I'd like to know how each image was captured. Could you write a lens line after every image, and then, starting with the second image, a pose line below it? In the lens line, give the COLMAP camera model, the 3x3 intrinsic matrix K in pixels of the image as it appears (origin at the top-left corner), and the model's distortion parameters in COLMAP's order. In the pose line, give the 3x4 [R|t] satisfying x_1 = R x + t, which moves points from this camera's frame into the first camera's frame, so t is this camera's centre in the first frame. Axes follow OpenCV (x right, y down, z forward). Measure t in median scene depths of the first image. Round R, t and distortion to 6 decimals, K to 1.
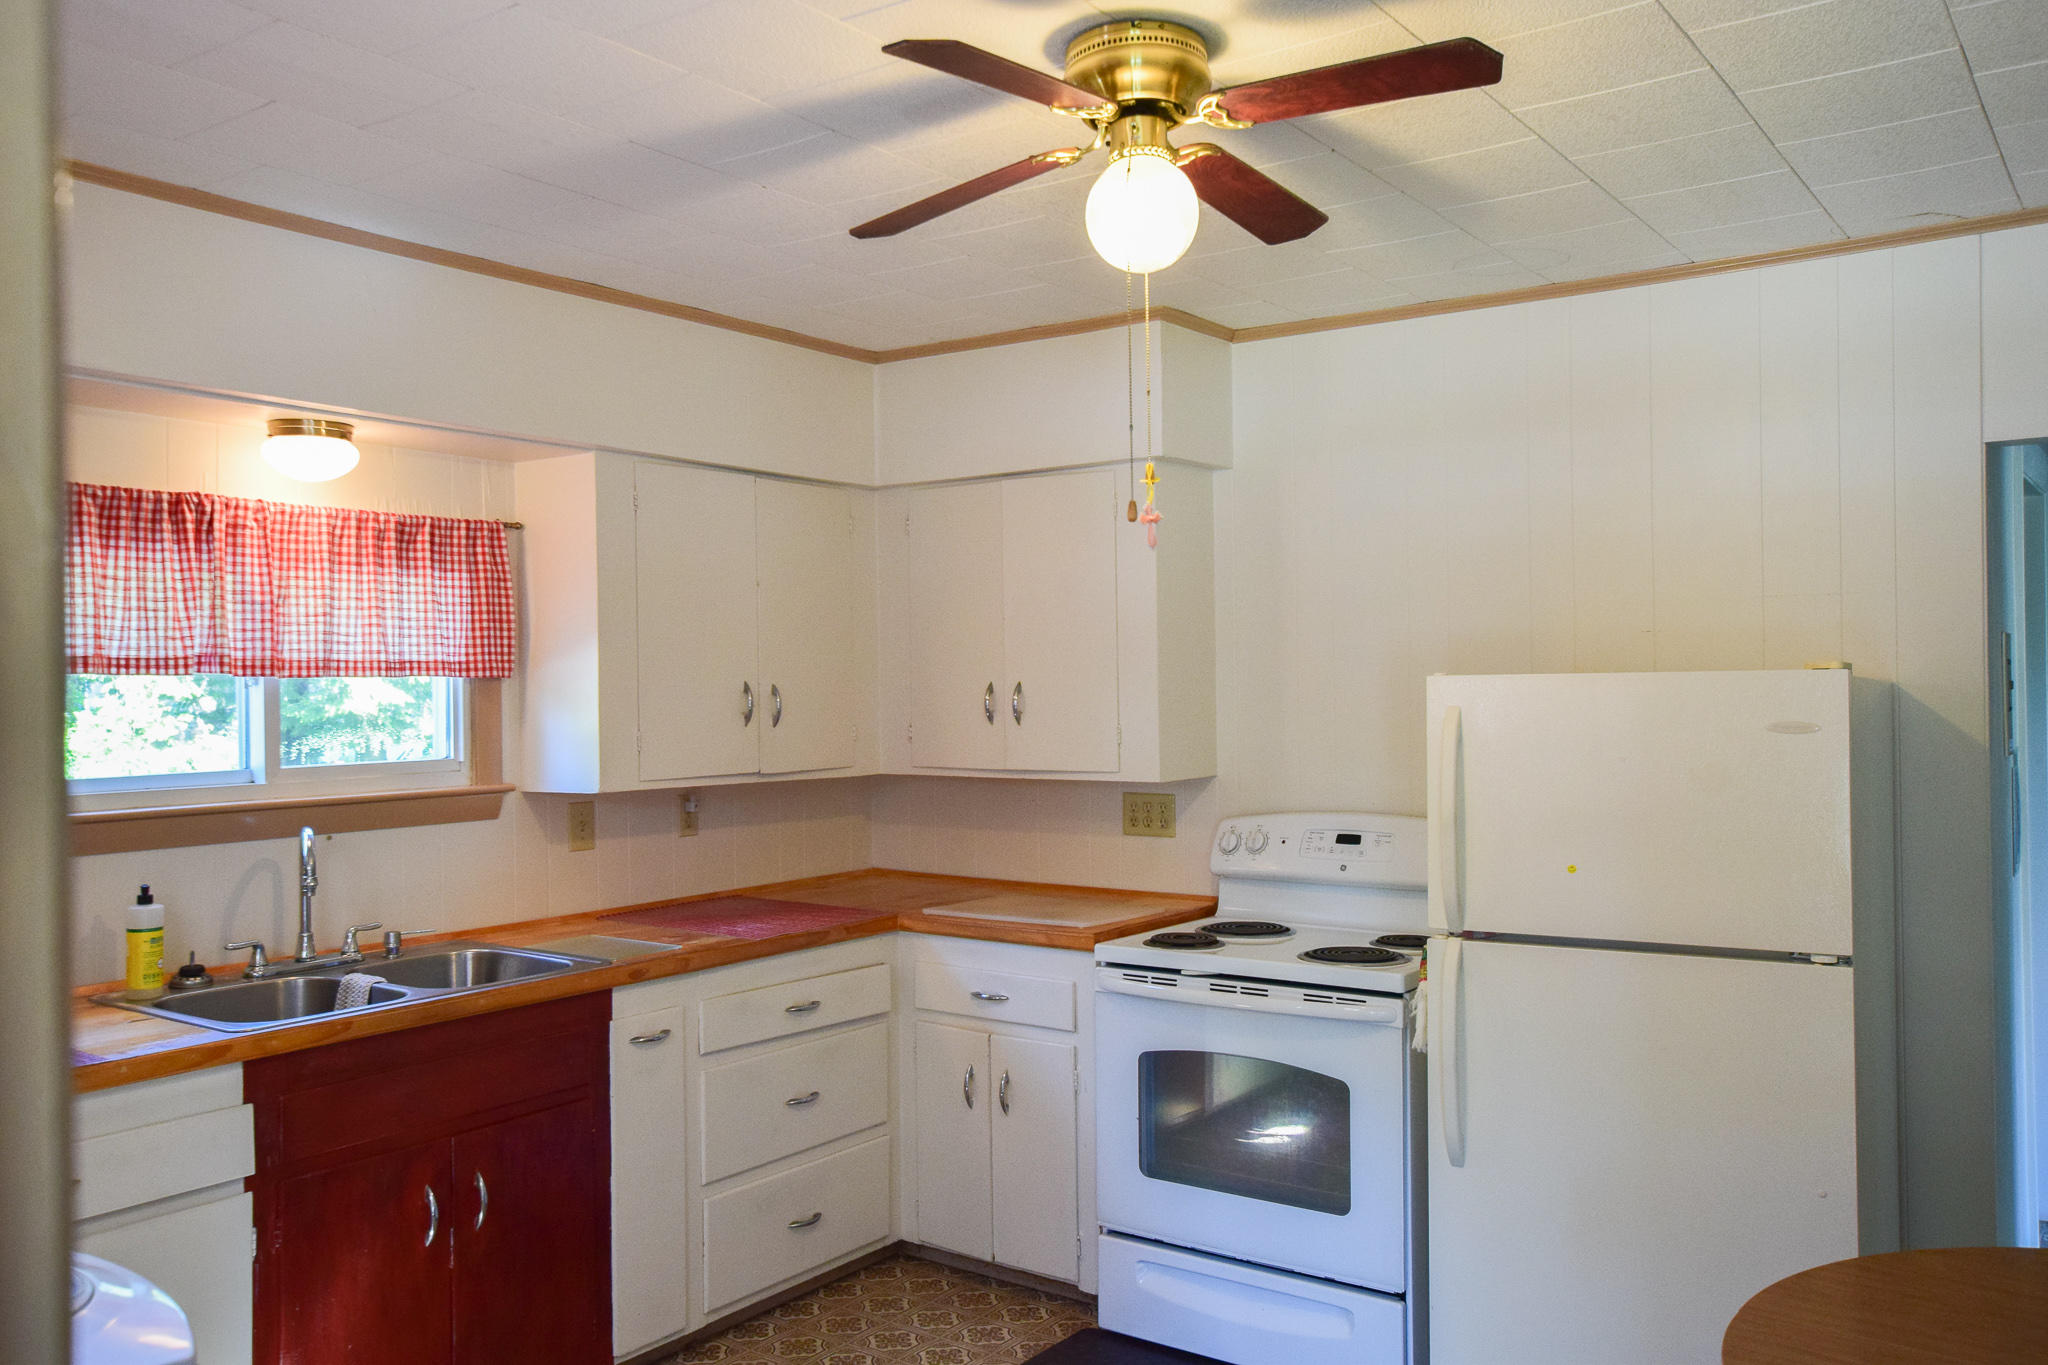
lens RADIAL K [[1660.8, 0, 1011.9], [0, 1660.8, 682.5], [0, 0, 1]] dist [0.046408, 0.015394]
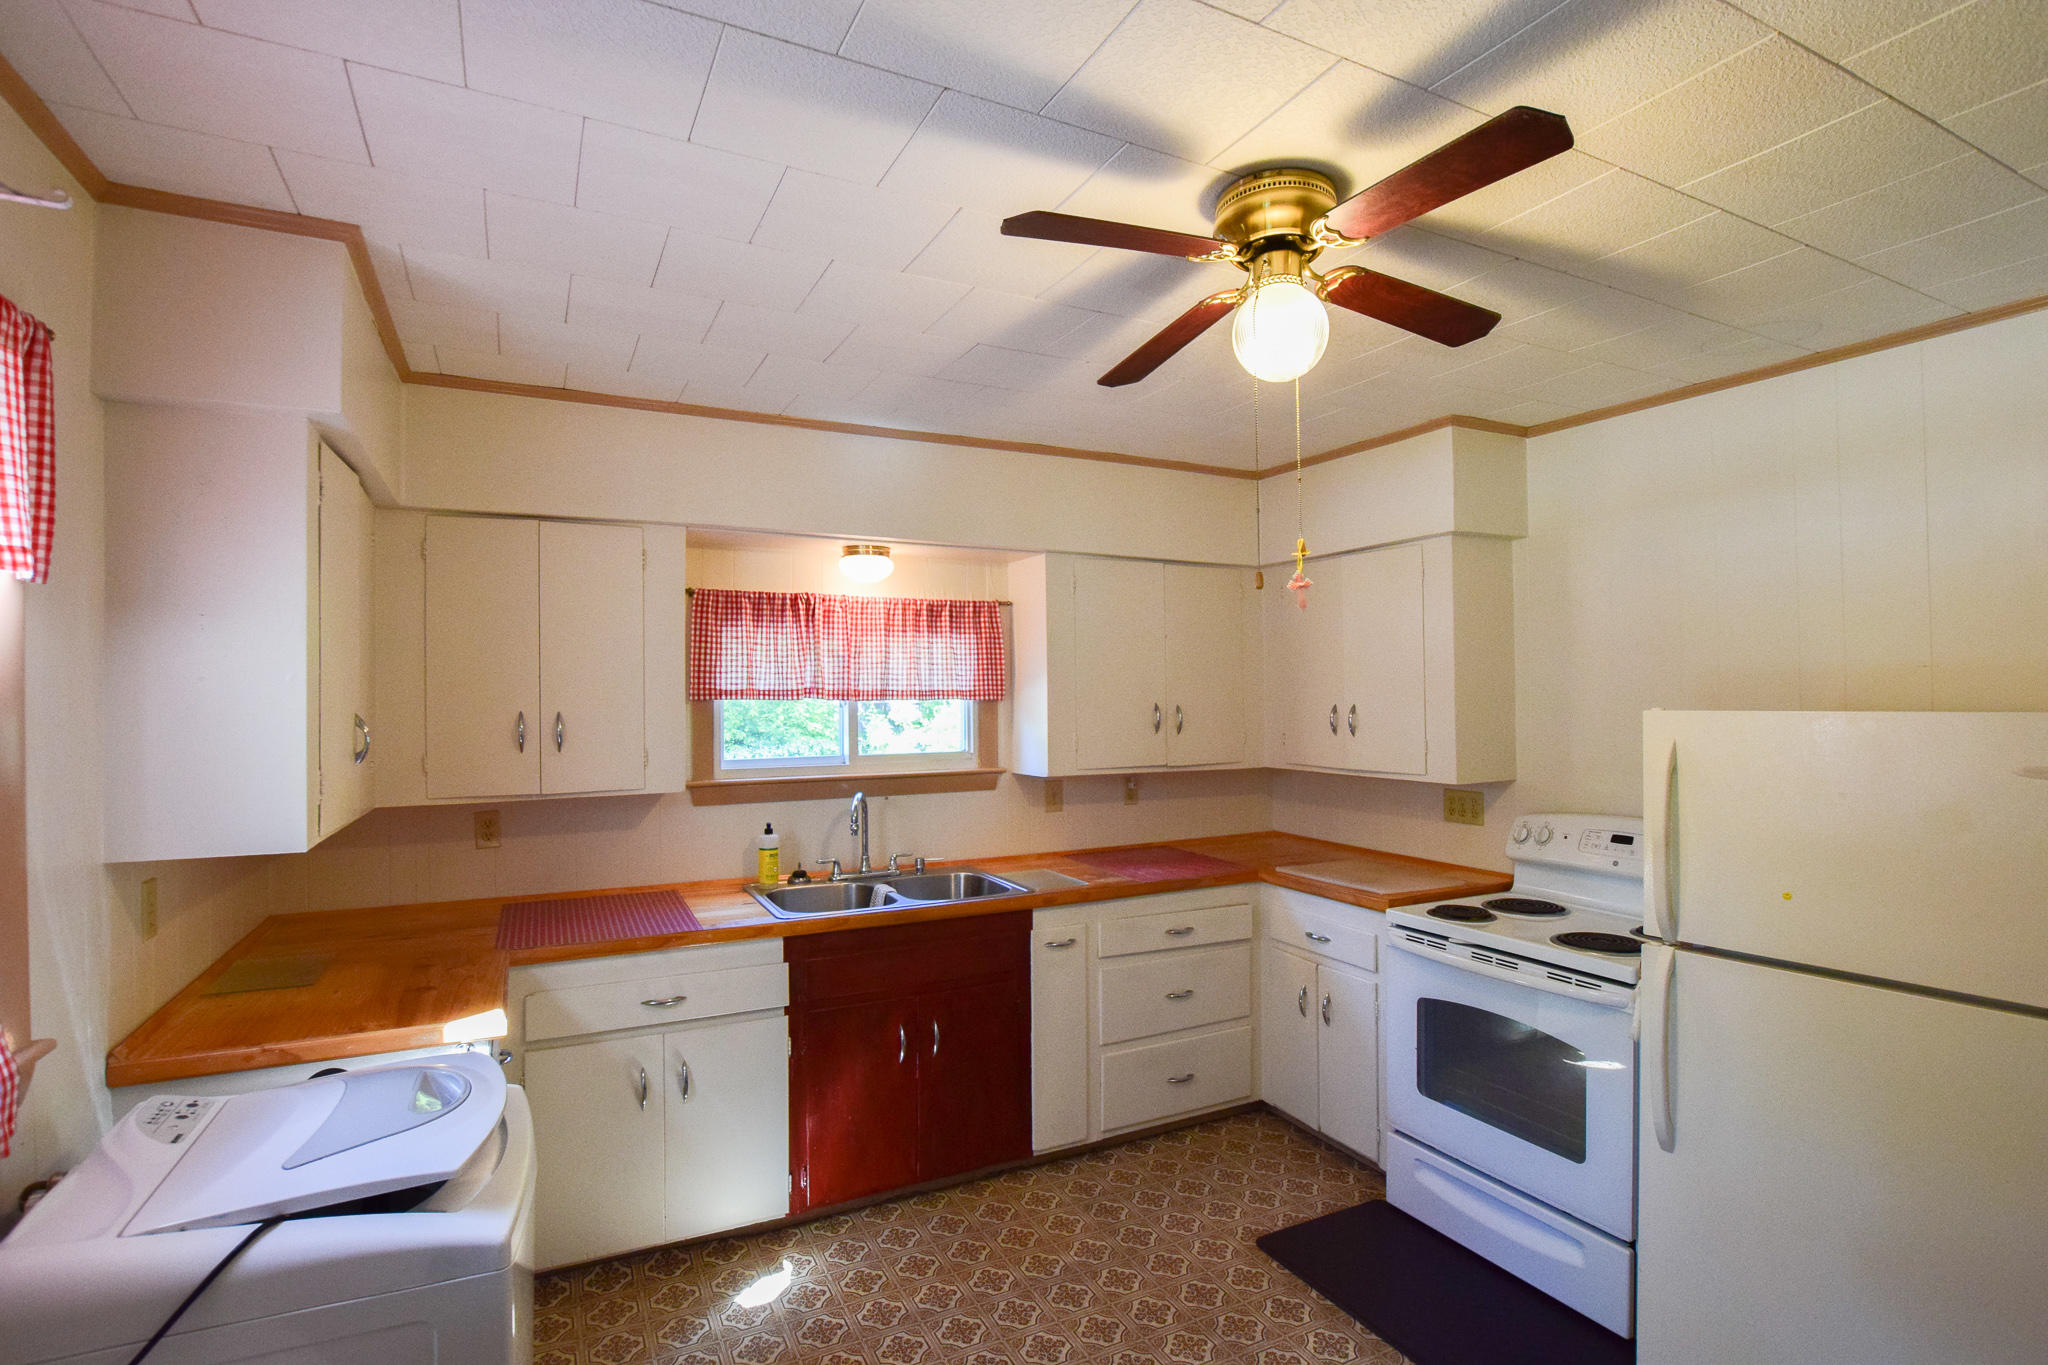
lens RADIAL K [[996.8, 0, 1032.1], [0, 996.8, 683.8], [0, 0, 1]] dist [-0.006580, 0.001935]
pose [[0.893754, 0.000604, -0.448557, 0.158451], [-0.003055, 0.999984, -0.004742, -0.015231], [0.448547, 0.005609, 0.893741, 0.184709]]
